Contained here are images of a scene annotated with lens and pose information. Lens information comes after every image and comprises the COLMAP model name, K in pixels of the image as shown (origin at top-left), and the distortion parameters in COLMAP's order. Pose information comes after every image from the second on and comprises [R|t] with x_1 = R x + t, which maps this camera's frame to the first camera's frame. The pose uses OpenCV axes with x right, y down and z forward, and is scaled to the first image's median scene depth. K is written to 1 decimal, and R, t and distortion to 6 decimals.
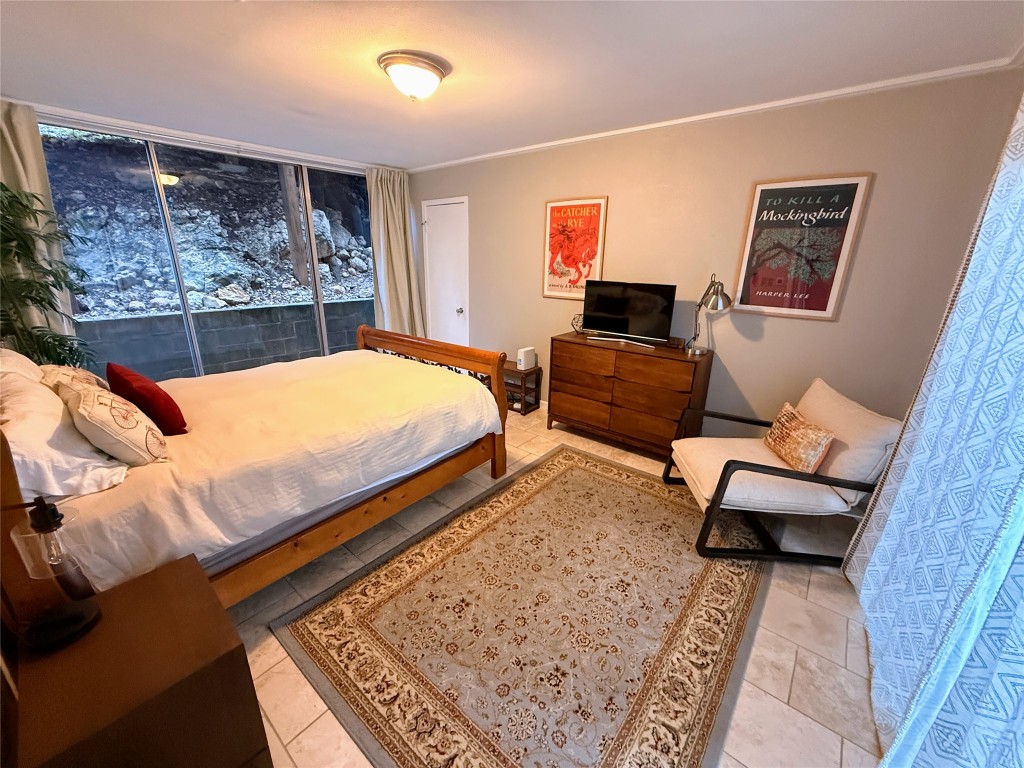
lens RADIAL K [[407.4, 0, 510.9], [0, 407.4, 385.0], [0, 0, 1]] dist [-0.001090, 0.000278]
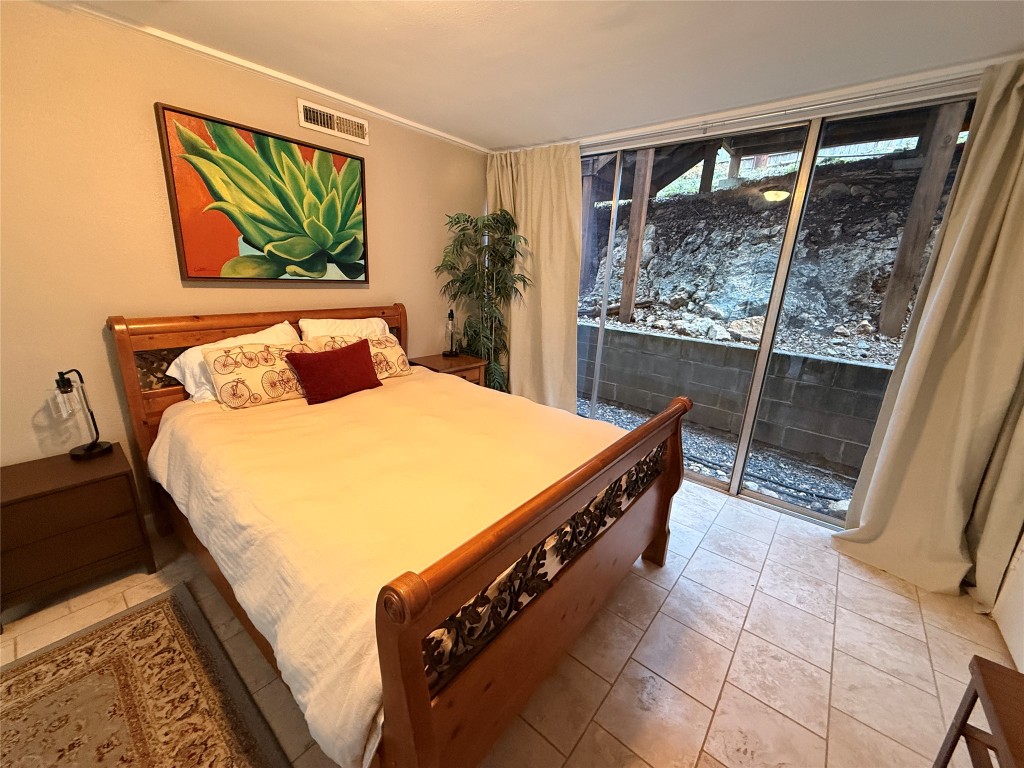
lens RADIAL K [[407.4, 0, 511.3], [0, 407.4, 385.3], [0, 0, 1]] dist [-0.001090, 0.000278]
pose [[-0.007794, 0.258291, -0.966036, 0.108666], [-0.348747, 0.904707, 0.244707, -0.159253], [0.937185, 0.338809, 0.083027, 0.556992]]
